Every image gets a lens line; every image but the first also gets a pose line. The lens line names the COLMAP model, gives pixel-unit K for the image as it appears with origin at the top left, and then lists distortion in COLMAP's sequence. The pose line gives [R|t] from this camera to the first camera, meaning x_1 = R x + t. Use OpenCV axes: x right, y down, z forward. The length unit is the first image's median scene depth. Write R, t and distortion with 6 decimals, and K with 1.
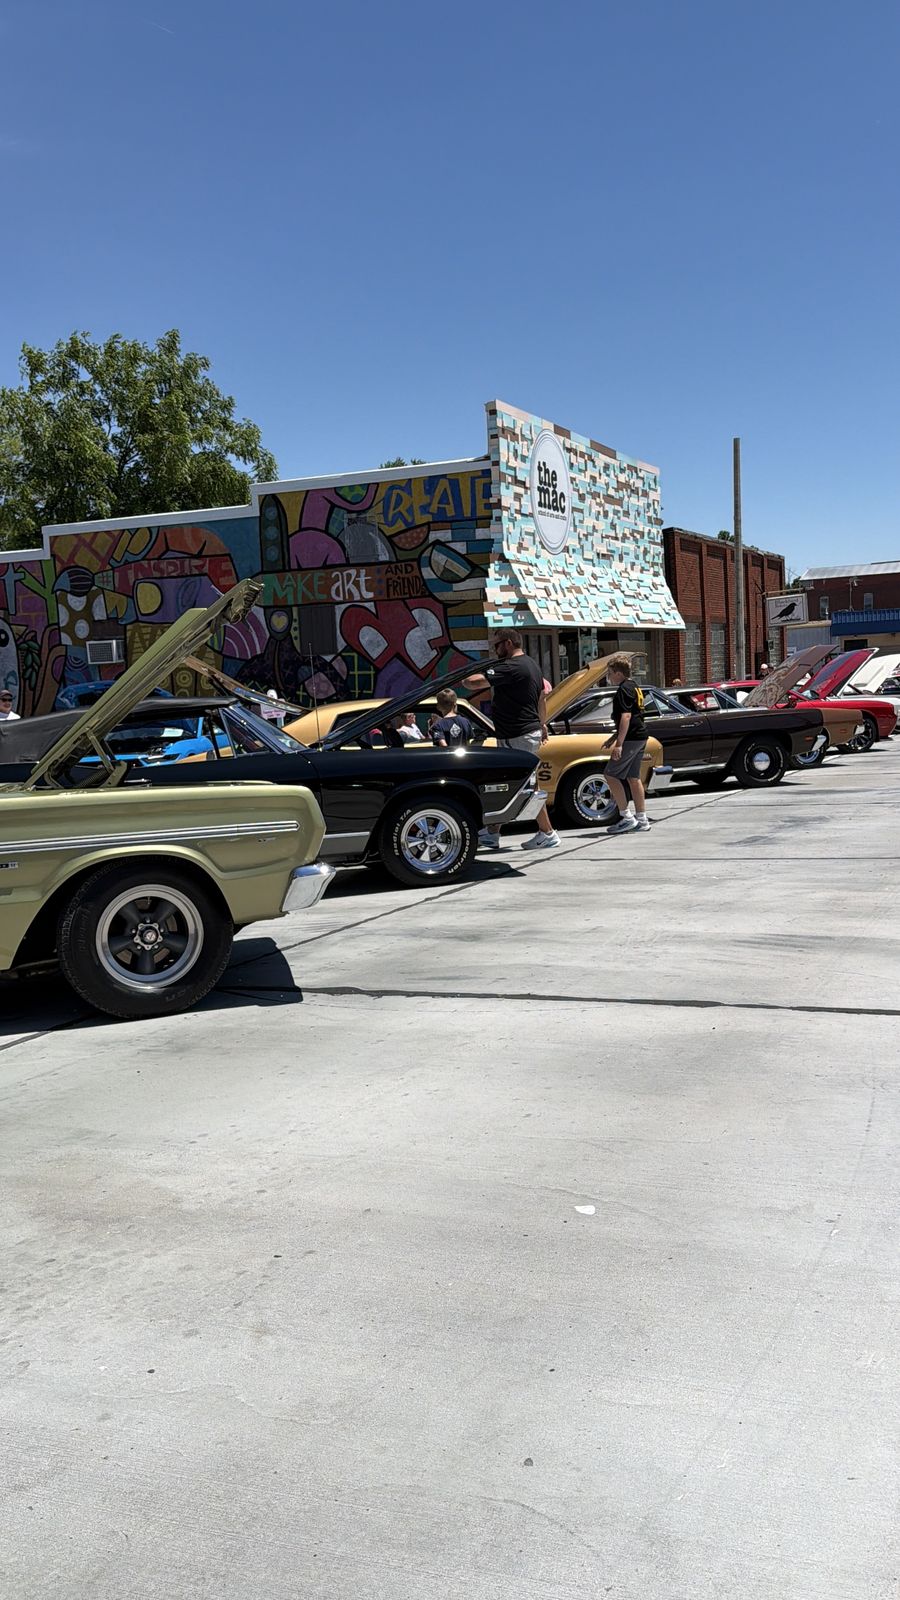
lens RADIAL K [[1338.7, 0, 449.2], [0, 1338.7, 845.3], [0, 0, 1]] dist [0.051291, 0.000163]
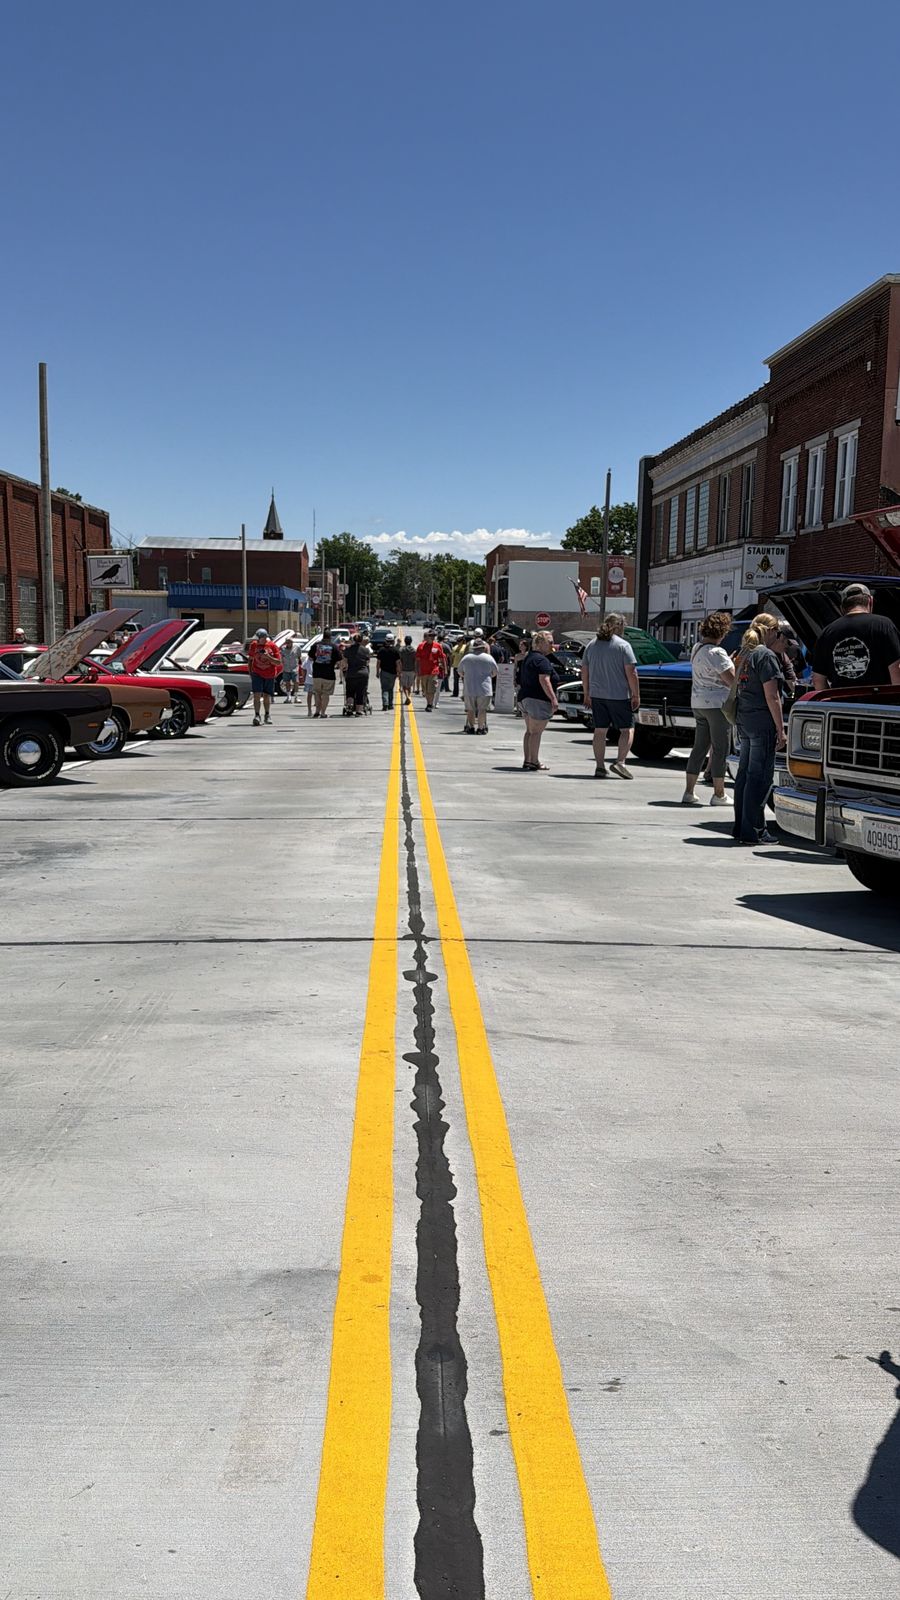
lens RADIAL K [[1338.7, 0, 449.2], [0, 1338.7, 845.3], [0, 0, 1]] dist [0.051291, 0.000163]
pose [[0.888283, -0.002399, 0.459290, 0.057540], [-0.008040, 0.999752, 0.020771, -0.016934], [-0.459226, -0.022143, 0.888043, 0.130724]]
